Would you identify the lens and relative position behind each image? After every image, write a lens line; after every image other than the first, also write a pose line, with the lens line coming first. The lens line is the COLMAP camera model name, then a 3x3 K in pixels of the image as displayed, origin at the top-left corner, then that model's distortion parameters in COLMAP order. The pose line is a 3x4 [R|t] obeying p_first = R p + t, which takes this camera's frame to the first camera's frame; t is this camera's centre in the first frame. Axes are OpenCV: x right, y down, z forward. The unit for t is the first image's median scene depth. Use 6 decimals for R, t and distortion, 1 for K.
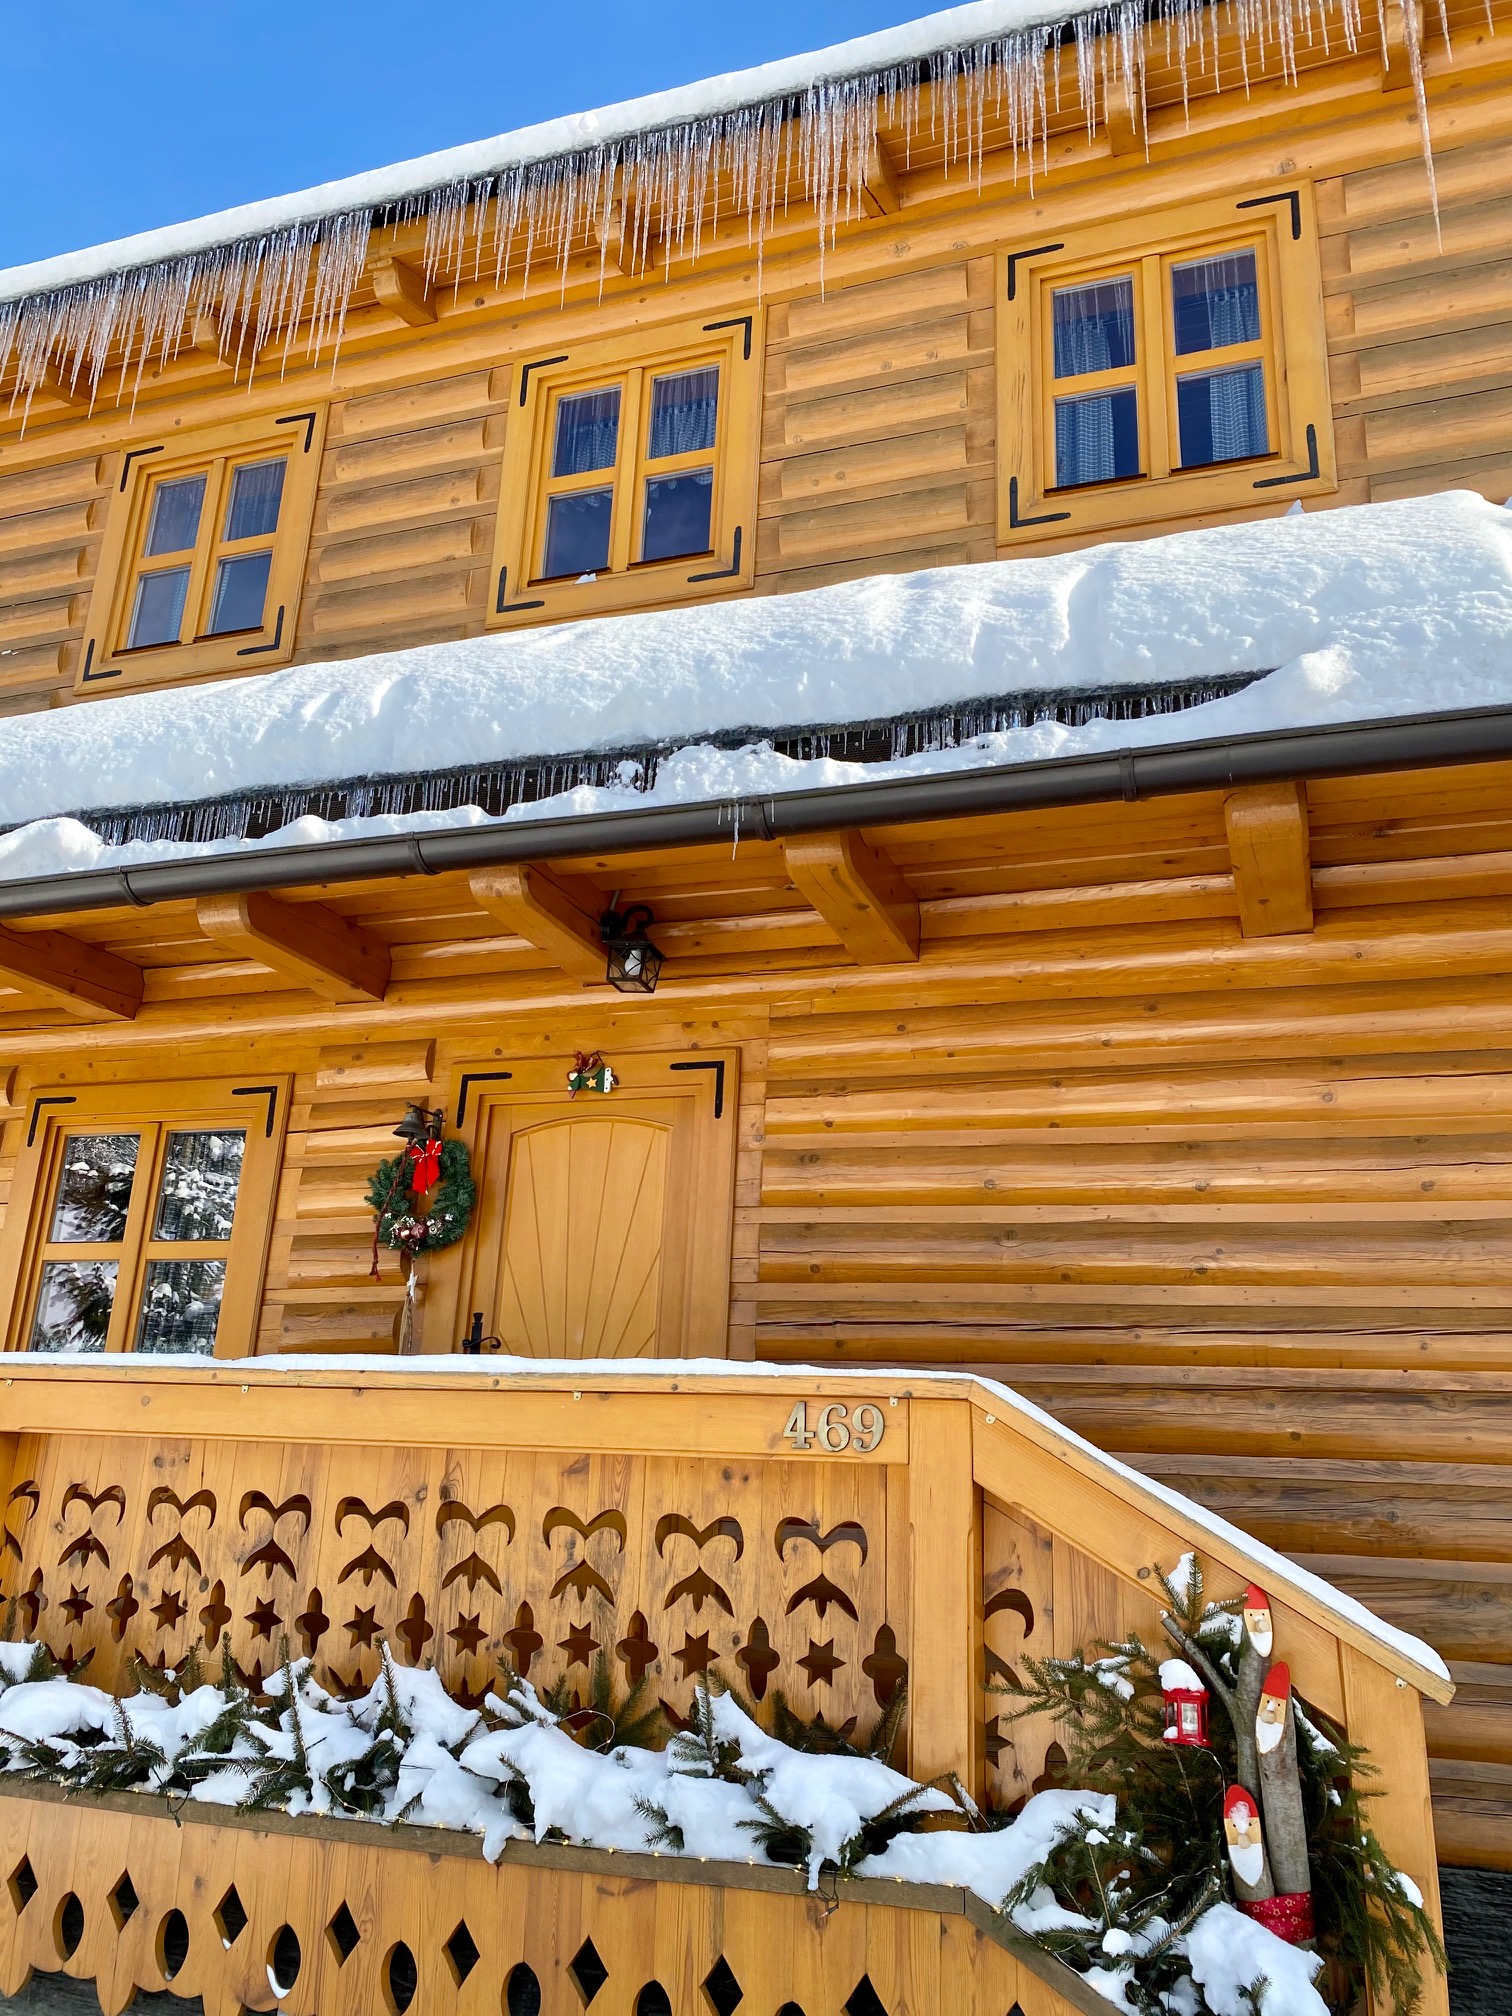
lens RADIAL K [[1500.3, 0, 764.4], [0, 1500.3, 1001.3], [0, 0, 1]] dist [0.003254, -0.002143]
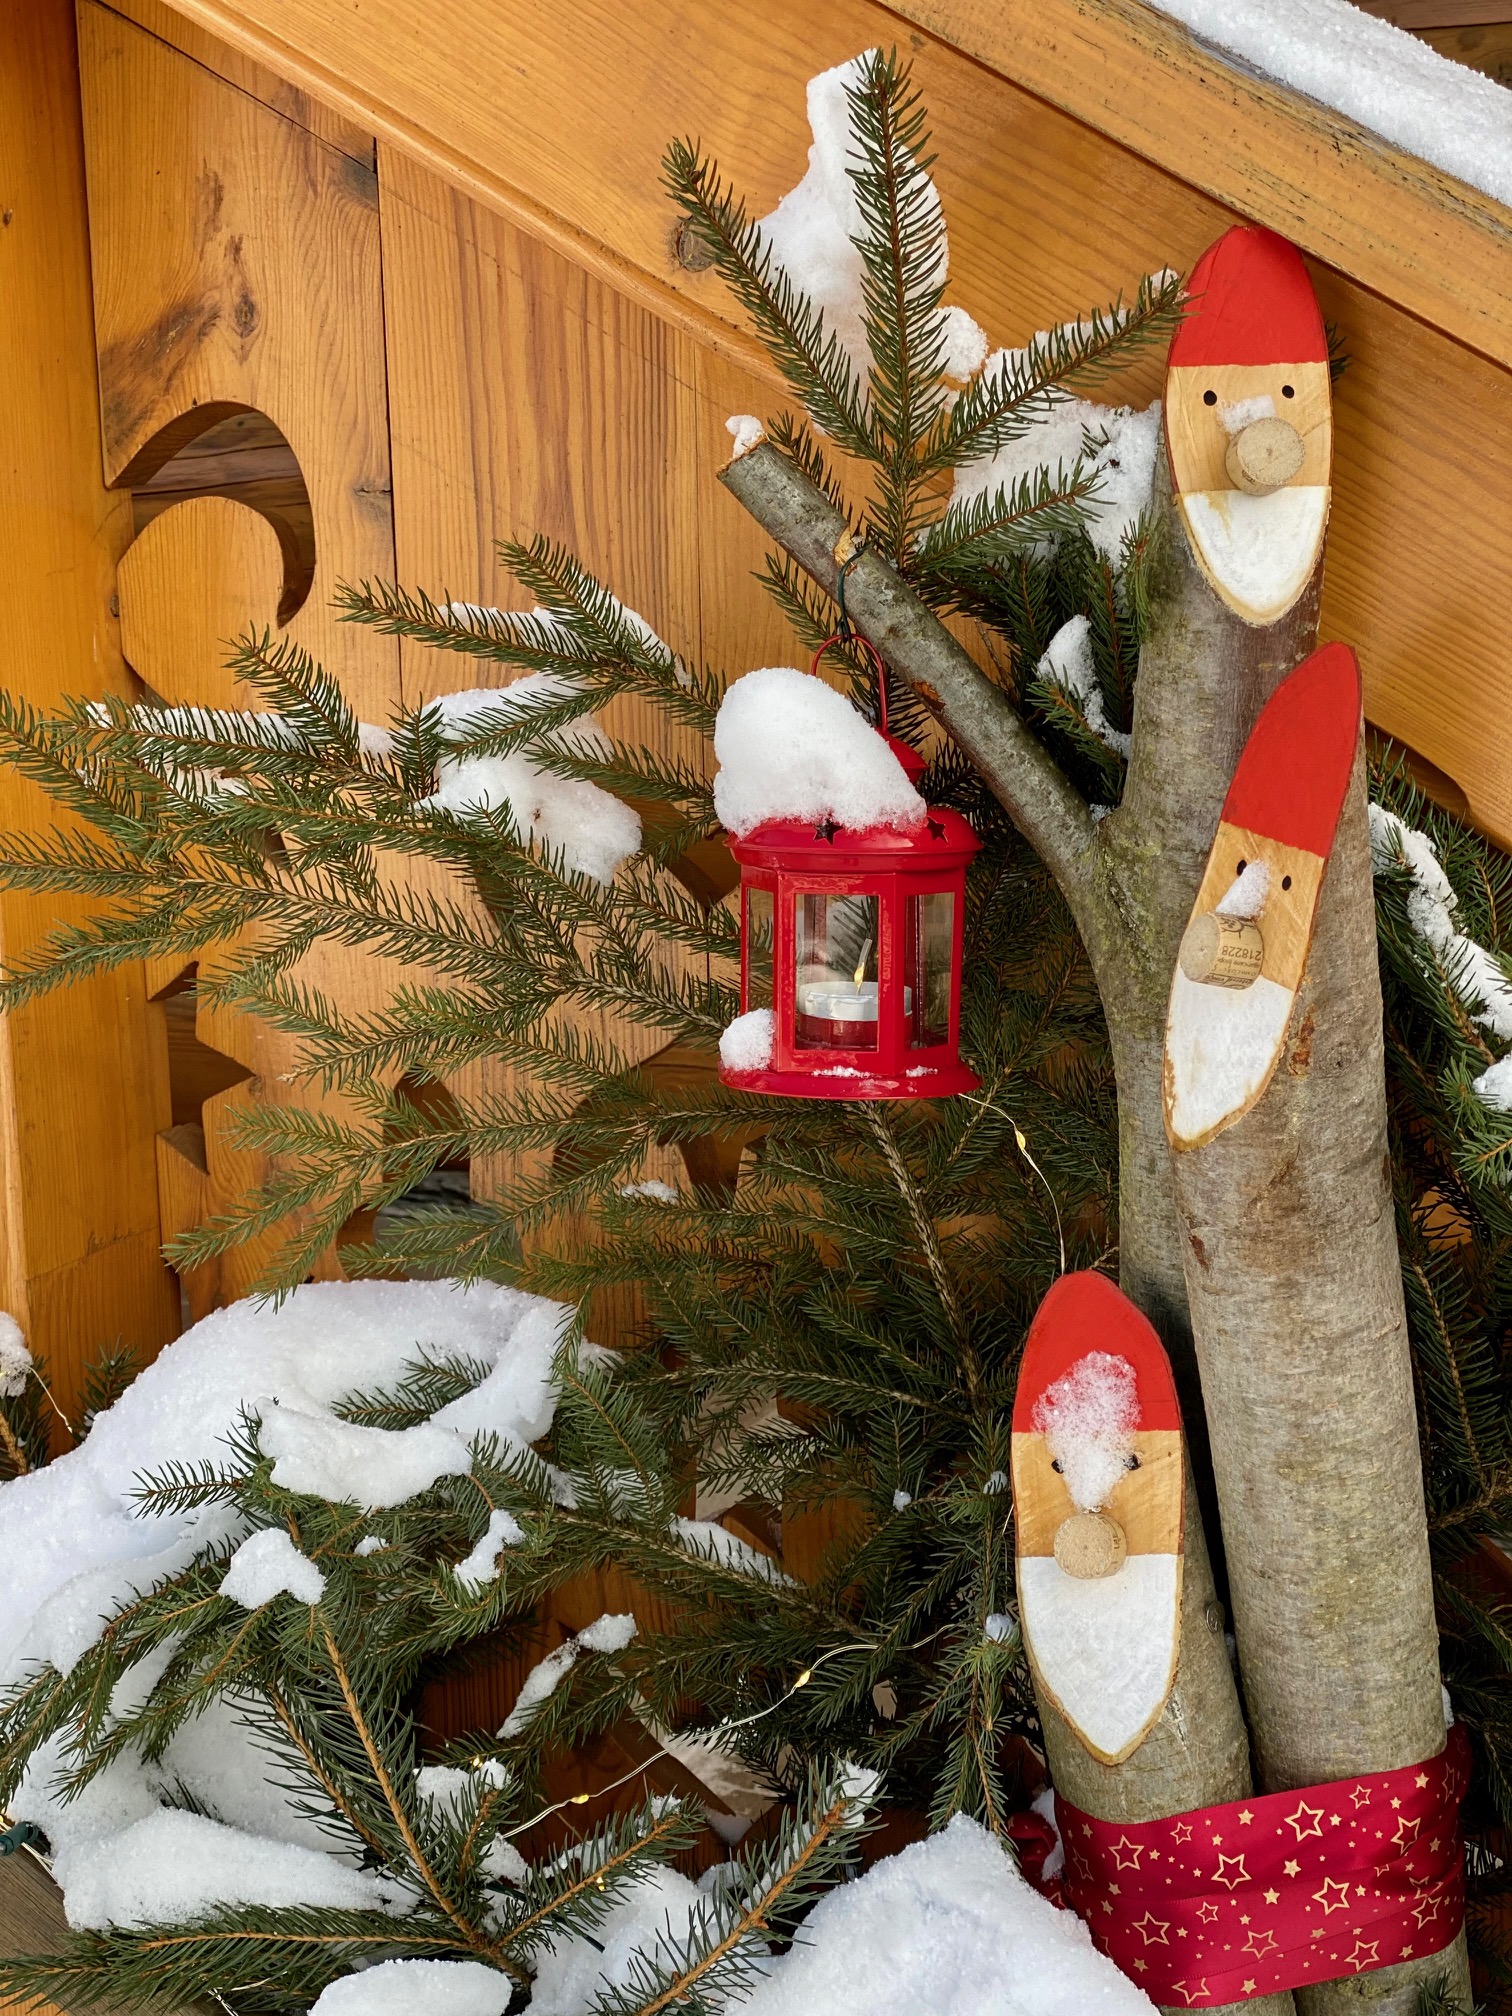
lens RADIAL K [[3087.9, 0, 757.4], [0, 3087.9, 1006.7], [0, 0, 1]] dist [0.059487, 0.000000]
pose [[0.993743, -0.038758, -0.104749, 0.306557], [0.083098, 0.883215, 0.461547, 0.303585], [0.074627, -0.467364, 0.880910, 0.656795]]
